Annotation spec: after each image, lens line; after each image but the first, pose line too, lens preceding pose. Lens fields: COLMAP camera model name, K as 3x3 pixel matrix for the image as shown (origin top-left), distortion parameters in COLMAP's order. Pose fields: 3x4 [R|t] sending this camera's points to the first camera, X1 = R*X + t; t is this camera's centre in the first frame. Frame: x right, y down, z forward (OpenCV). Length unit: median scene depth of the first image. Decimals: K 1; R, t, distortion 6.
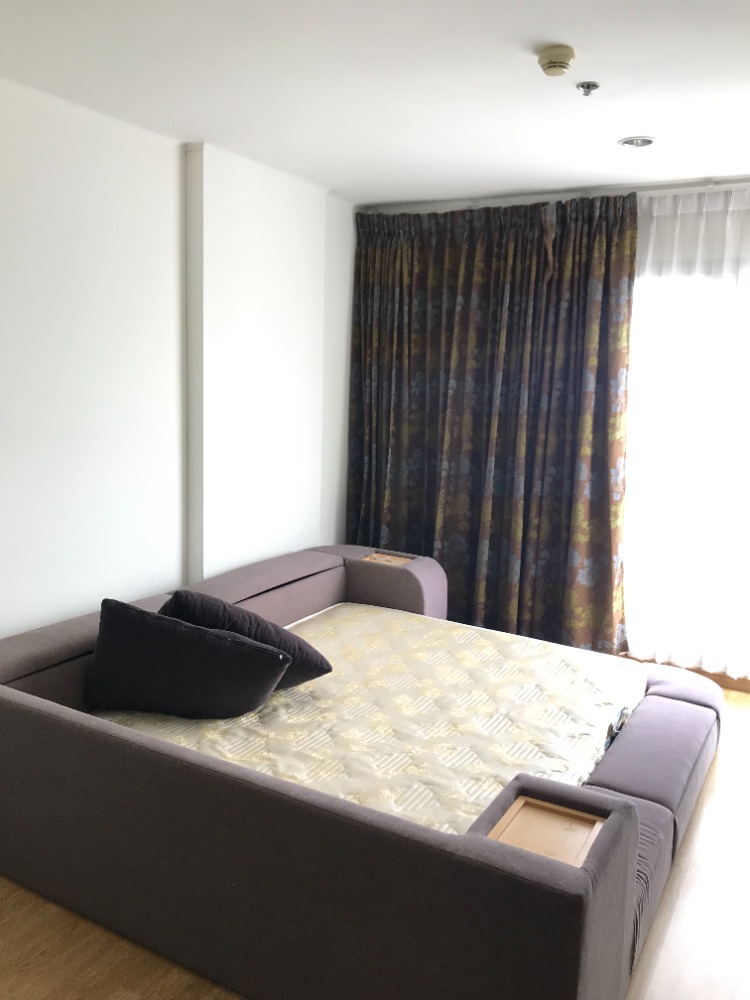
lens RADIAL K [[820.4, 0, 375.0], [0, 820.4, 500.0], [0, 0, 1]] dist [0.042320, -0.057648]
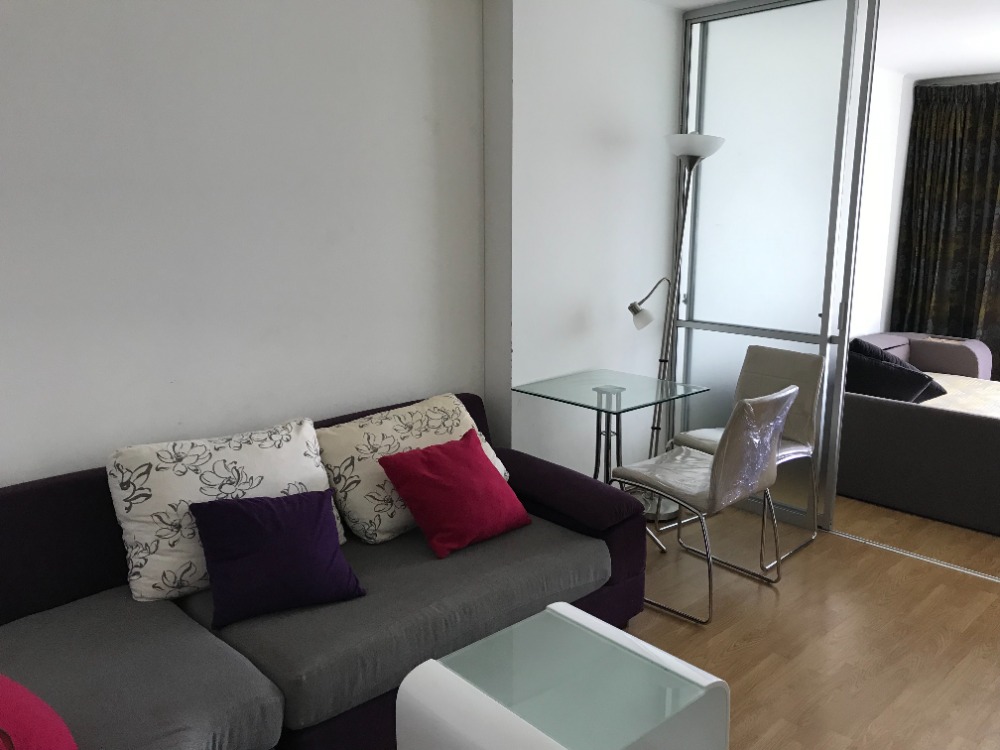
lens RADIAL K [[820.4, 0, 498.8], [0, 820.4, 367.3], [0, 0, 1]] dist [0.042320, -0.057648]
pose [[0.952669, 0.019893, -0.303357, -0.258932], [-0.008677, 0.999230, 0.038276, 0.066112], [0.303884, -0.033833, 0.952108, -0.521141]]
